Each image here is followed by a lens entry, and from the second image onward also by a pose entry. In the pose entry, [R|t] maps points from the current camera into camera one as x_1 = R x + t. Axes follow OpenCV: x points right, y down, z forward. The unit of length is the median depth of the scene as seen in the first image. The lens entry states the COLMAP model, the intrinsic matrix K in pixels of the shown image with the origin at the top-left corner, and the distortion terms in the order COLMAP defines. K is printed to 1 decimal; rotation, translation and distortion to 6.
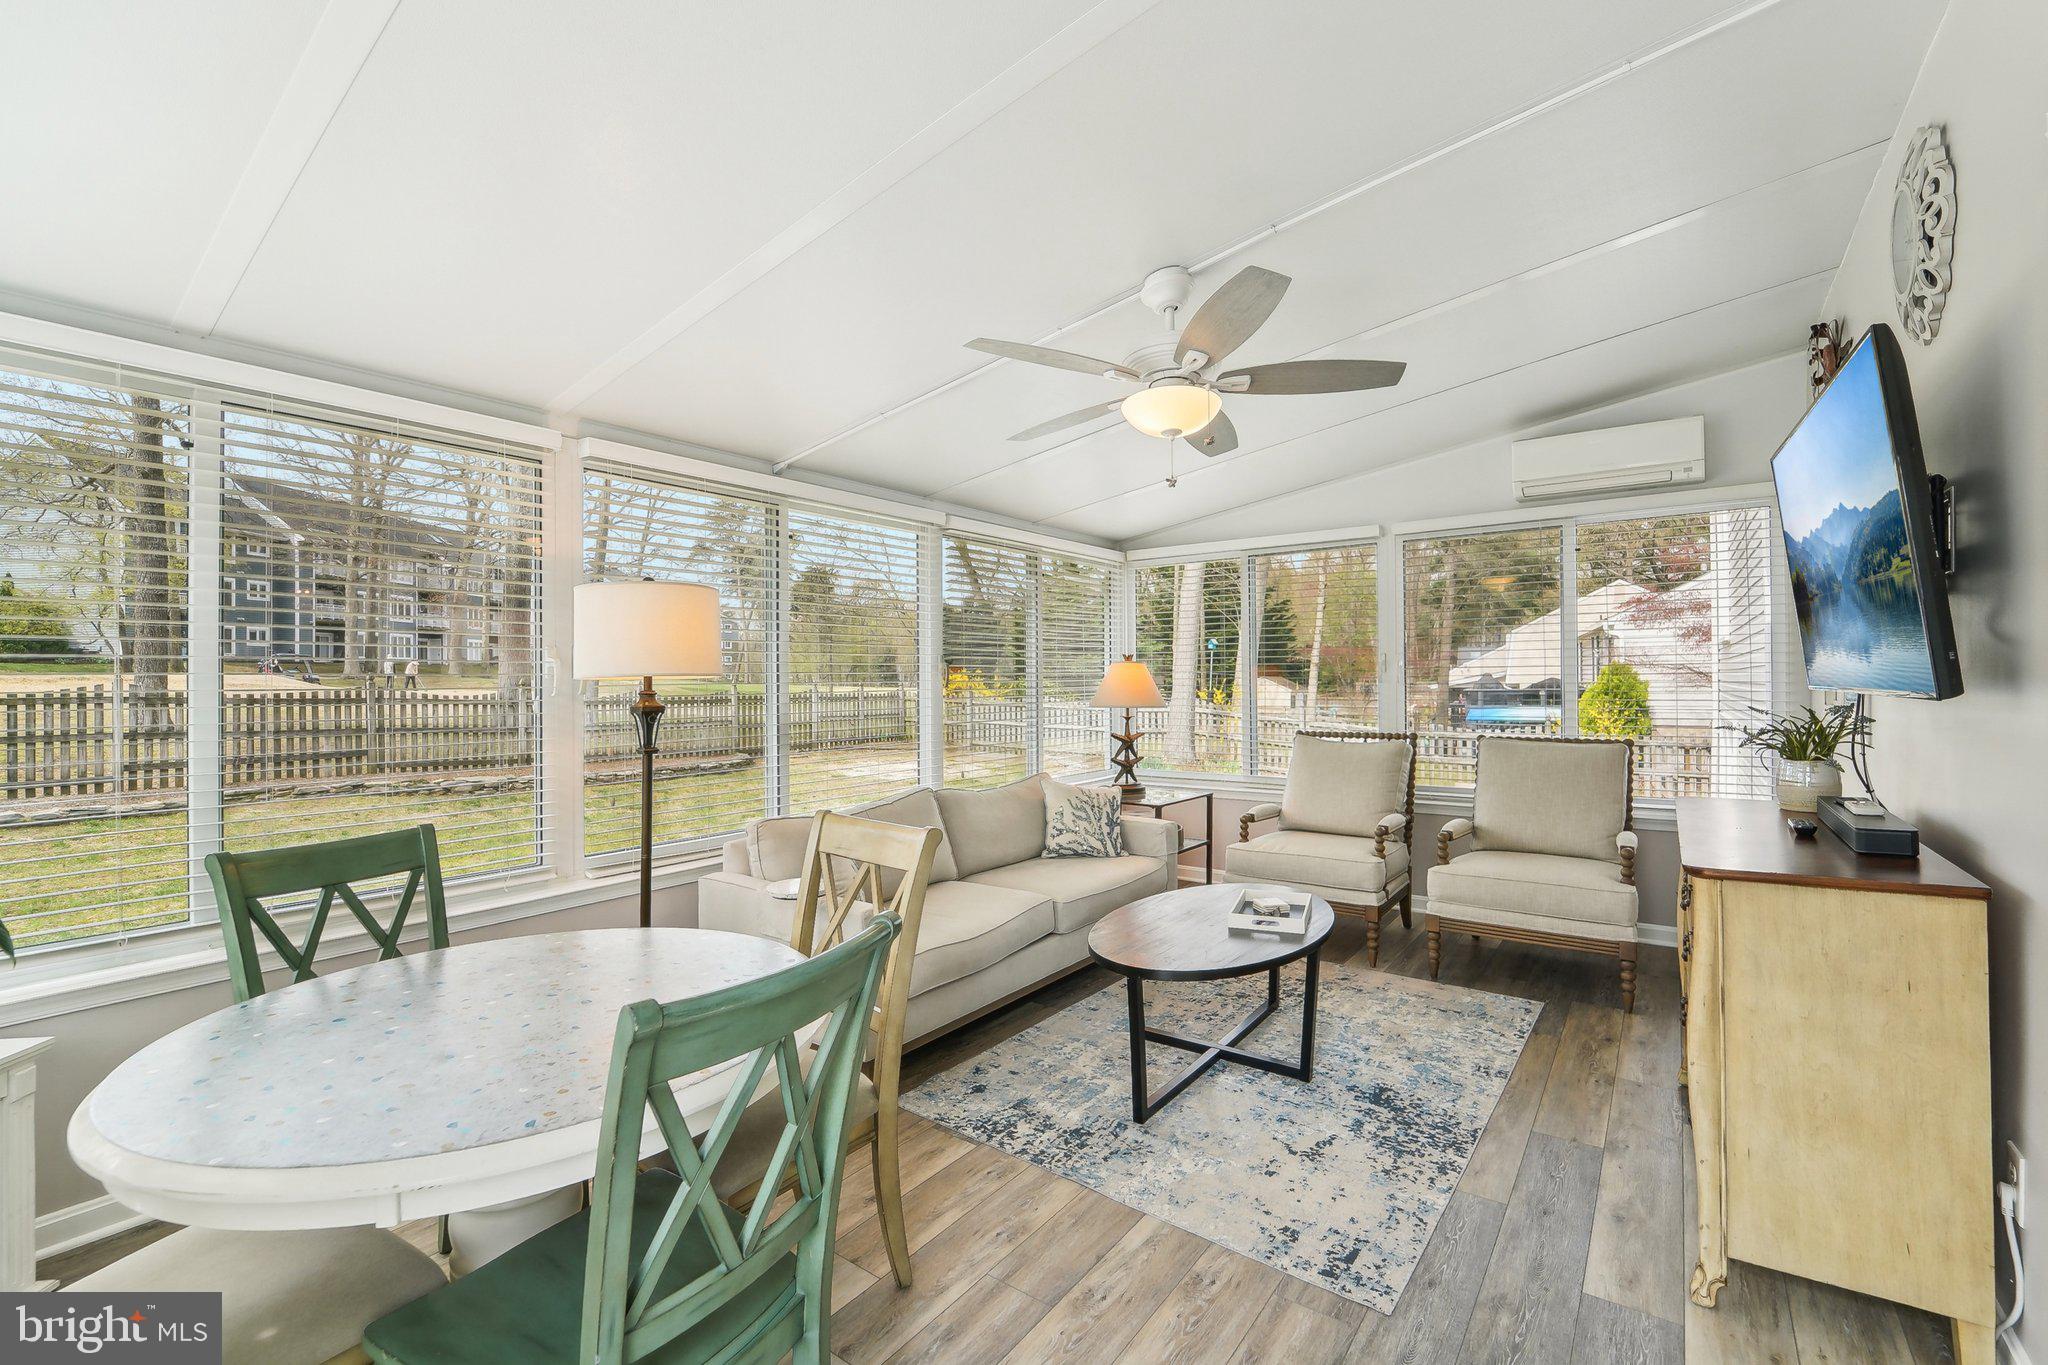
lens RADIAL K [[848.7, 0, 1029.2], [0, 848.7, 675.6], [0, 0, 1]] dist [-0.016077, -0.001509]
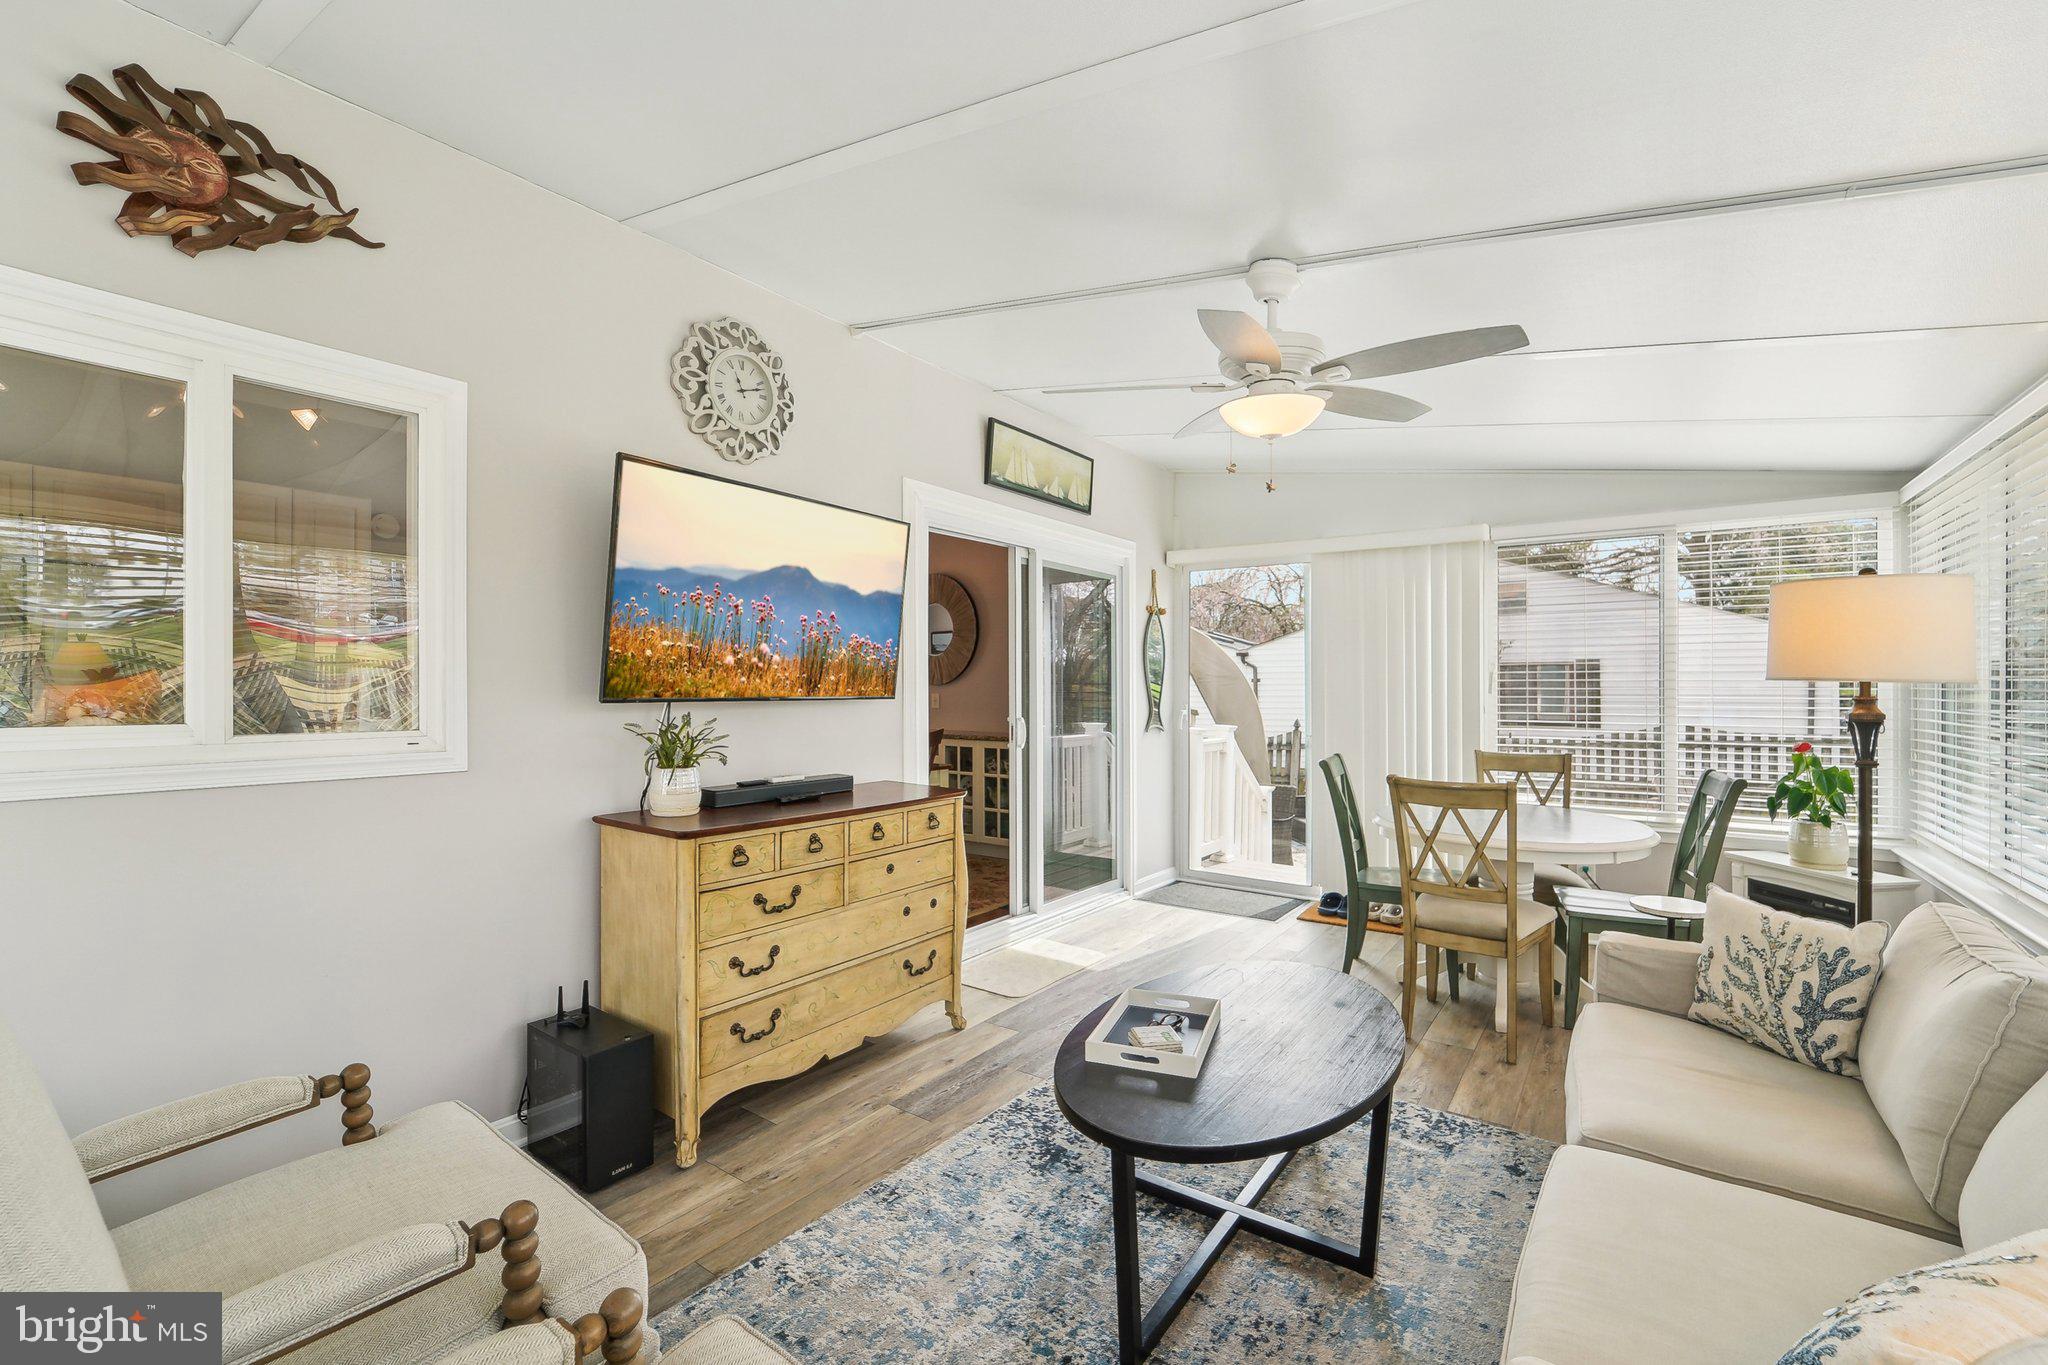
lens RADIAL K [[848.7, 0, 1021.4], [0, 848.7, 689.3], [0, 0, 1]] dist [-0.016077, -0.001509]
pose [[-0.999906, 0.010430, -0.008915, 0.459582], [0.010489, 0.999923, -0.006630, 0.008731], [0.008845, -0.006723, -0.999938, 1.934806]]
